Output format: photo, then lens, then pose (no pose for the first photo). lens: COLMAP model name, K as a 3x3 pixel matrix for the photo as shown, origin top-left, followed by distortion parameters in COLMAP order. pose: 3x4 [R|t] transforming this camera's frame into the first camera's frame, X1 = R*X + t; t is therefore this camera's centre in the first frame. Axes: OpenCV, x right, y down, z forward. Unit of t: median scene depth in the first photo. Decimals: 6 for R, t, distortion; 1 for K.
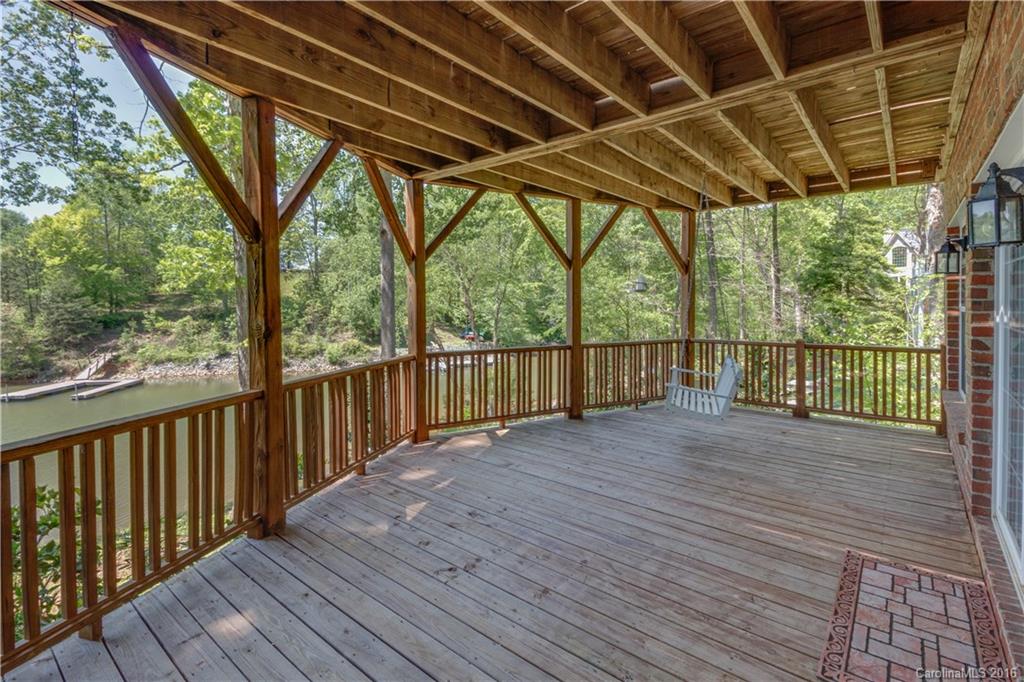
lens RADIAL K [[485.8, 0, 514.0], [0, 485.8, 304.5], [0, 0, 1]] dist [0.050378, 0.000061]
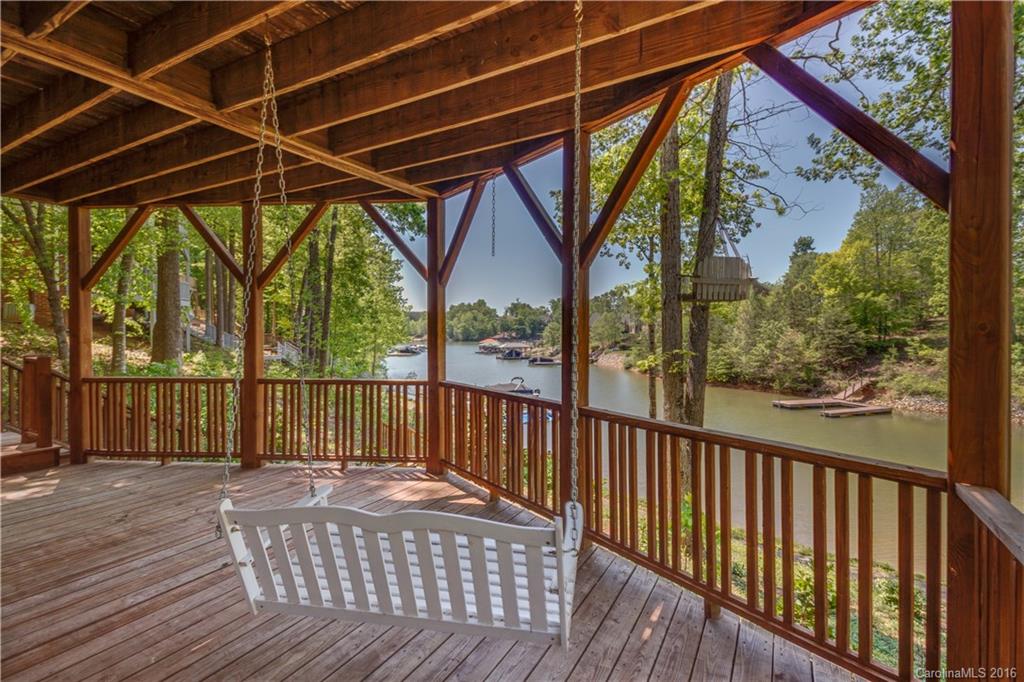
lens RADIAL K [[491.5, 0, 497.4], [0, 491.5, 332.0], [0, 0, 1]] dist [0.002965, -0.000100]
pose [[0.152474, 0.008112, -0.988274, 0.073380], [-0.006252, 0.999954, 0.007243, -0.000037], [0.988288, 0.005074, 0.152518, 0.095198]]
